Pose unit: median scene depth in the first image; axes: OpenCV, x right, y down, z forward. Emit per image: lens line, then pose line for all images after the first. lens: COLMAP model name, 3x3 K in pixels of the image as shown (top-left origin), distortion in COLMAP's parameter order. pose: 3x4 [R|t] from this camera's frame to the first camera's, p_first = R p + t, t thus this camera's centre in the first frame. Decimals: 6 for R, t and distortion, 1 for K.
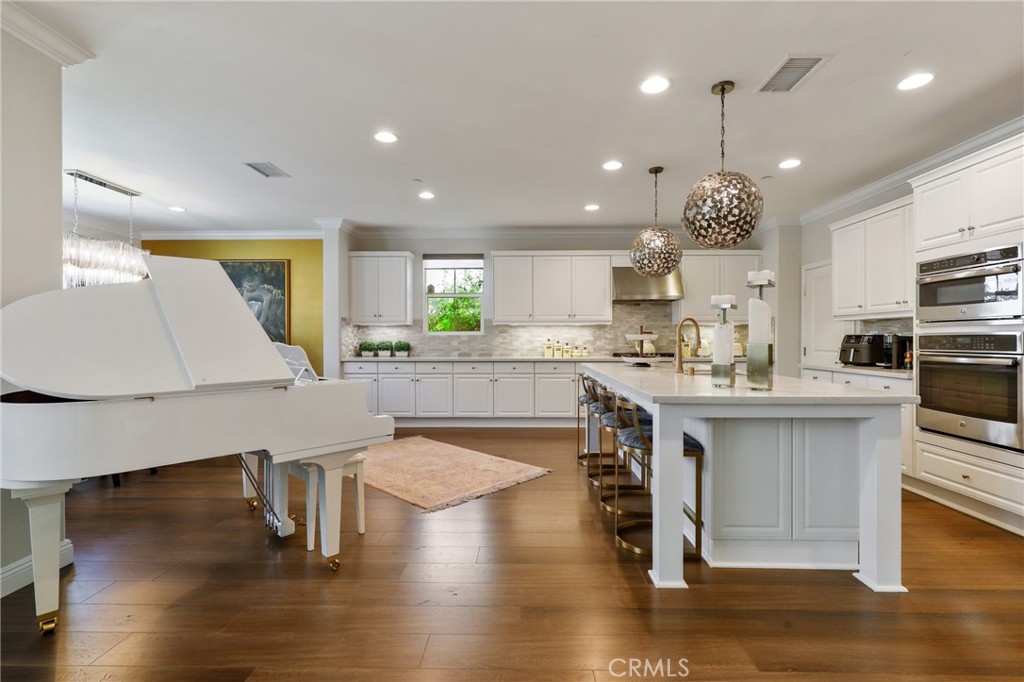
lens RADIAL K [[469.9, 0, 508.0], [0, 469.9, 337.8], [0, 0, 1]] dist [0.002542, -0.001765]
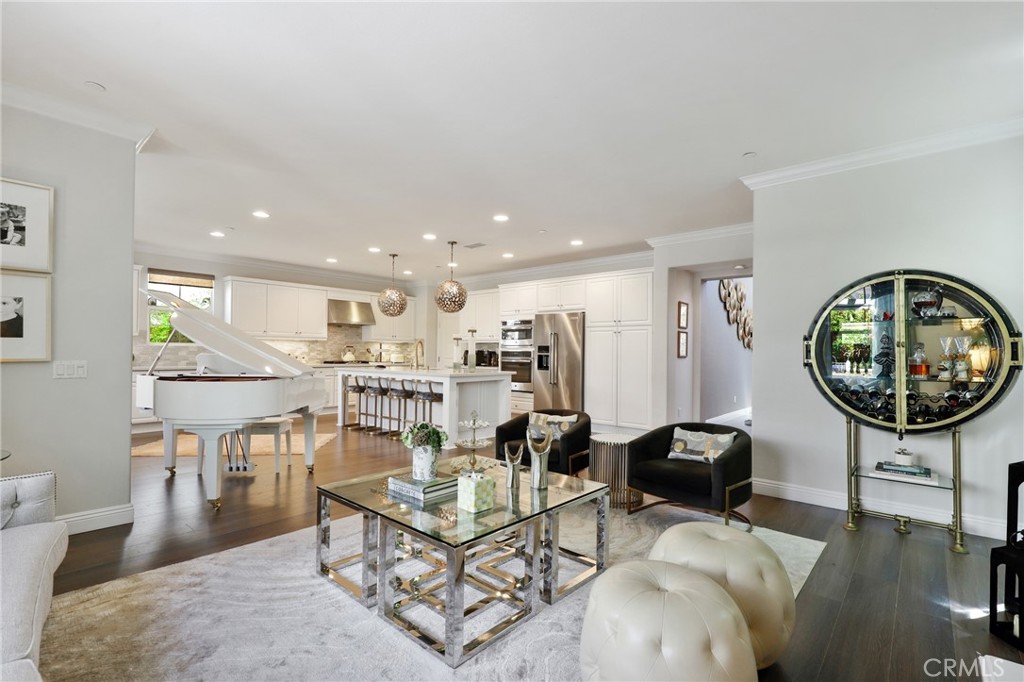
lens RADIAL K [[469.9, 0, 516.2], [0, 469.9, 345.9], [0, 0, 1]] dist [0.002542, -0.001765]
pose [[0.634291, 0.017392, 0.772899, -0.511882], [-0.011328, 0.999849, -0.013203, -0.000544], [-0.773011, -0.000381, 0.634392, -0.319951]]
